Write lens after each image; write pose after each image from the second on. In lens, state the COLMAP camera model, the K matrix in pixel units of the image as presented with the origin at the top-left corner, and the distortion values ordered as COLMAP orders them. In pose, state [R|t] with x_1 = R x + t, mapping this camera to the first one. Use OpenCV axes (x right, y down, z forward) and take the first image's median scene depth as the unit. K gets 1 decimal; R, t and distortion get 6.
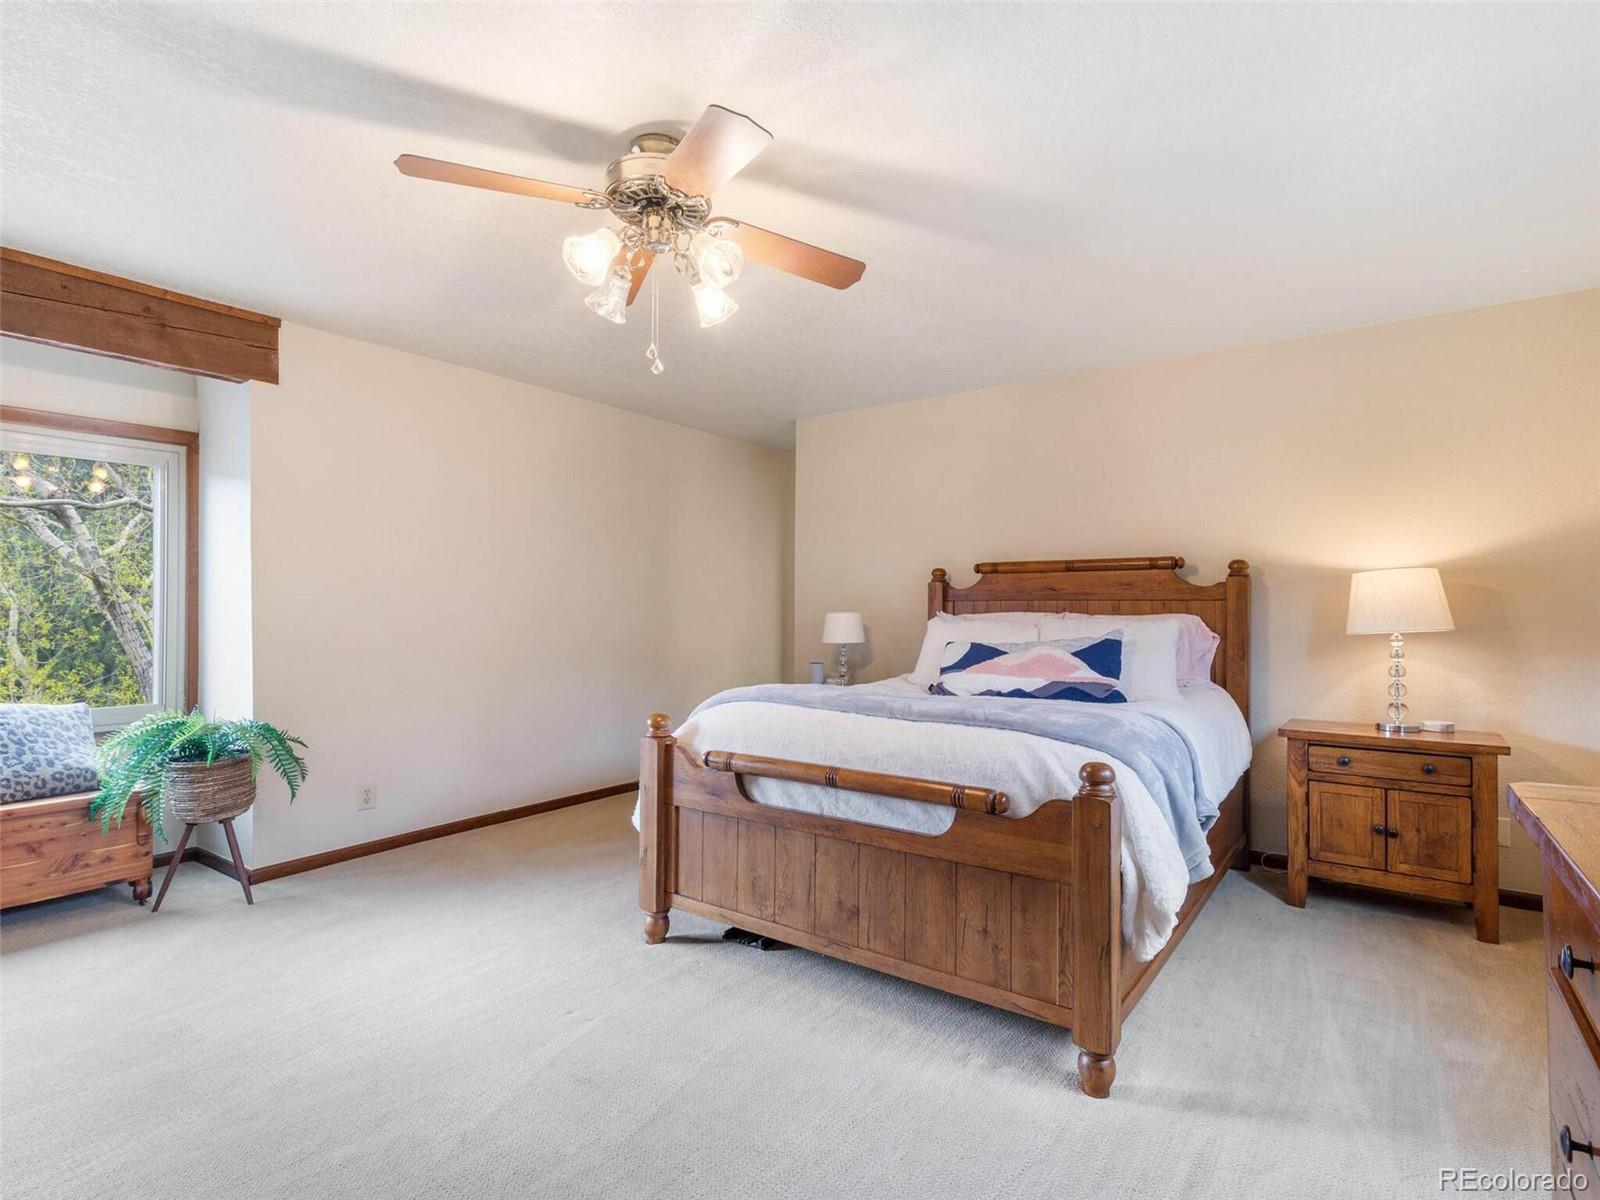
lens RADIAL K [[809.2, 0, 797.3], [0, 809.2, 602.9], [0, 0, 1]] dist [0.008074, -0.001275]
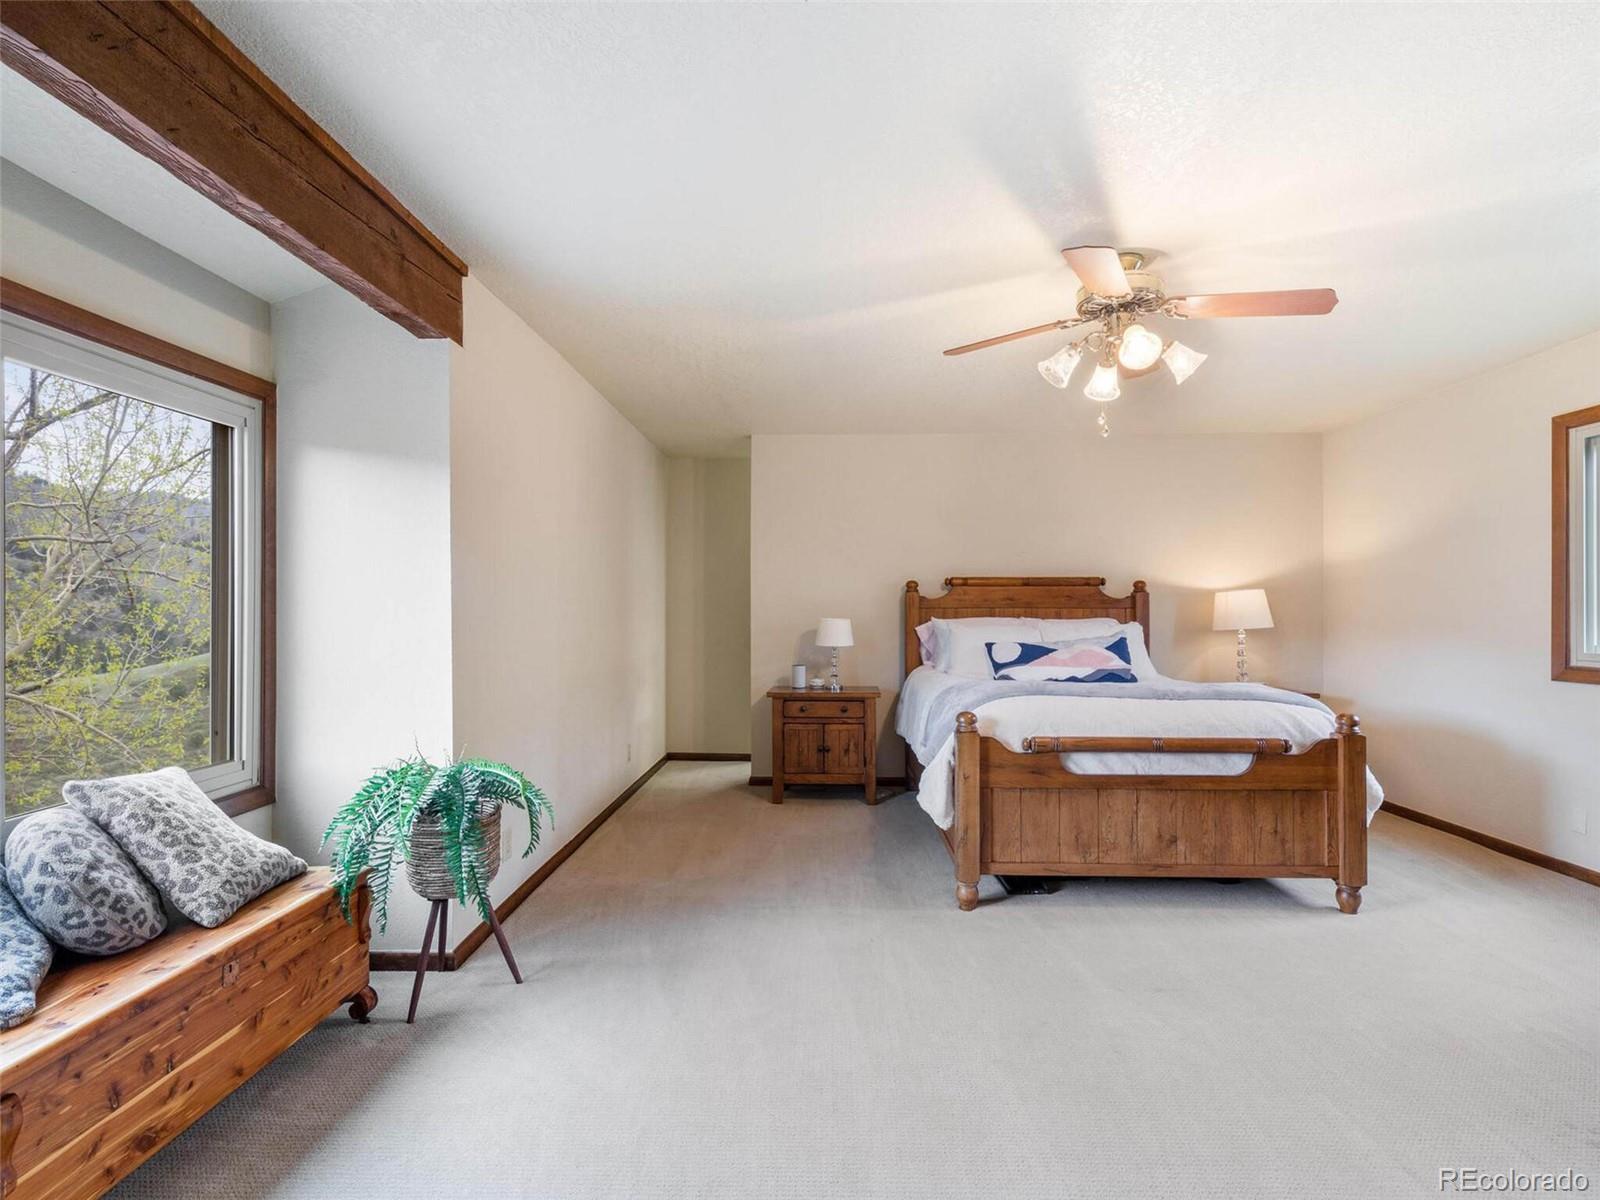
lens RADIAL K [[809.2, 0, 798.5], [0, 809.2, 602.0], [0, 0, 1]] dist [0.008074, -0.001275]
pose [[0.826507, 0.000775, 0.562926, -1.102880], [-0.002399, 0.999995, 0.002146, -0.023413], [-0.562922, -0.003125, 0.826504, 0.194258]]
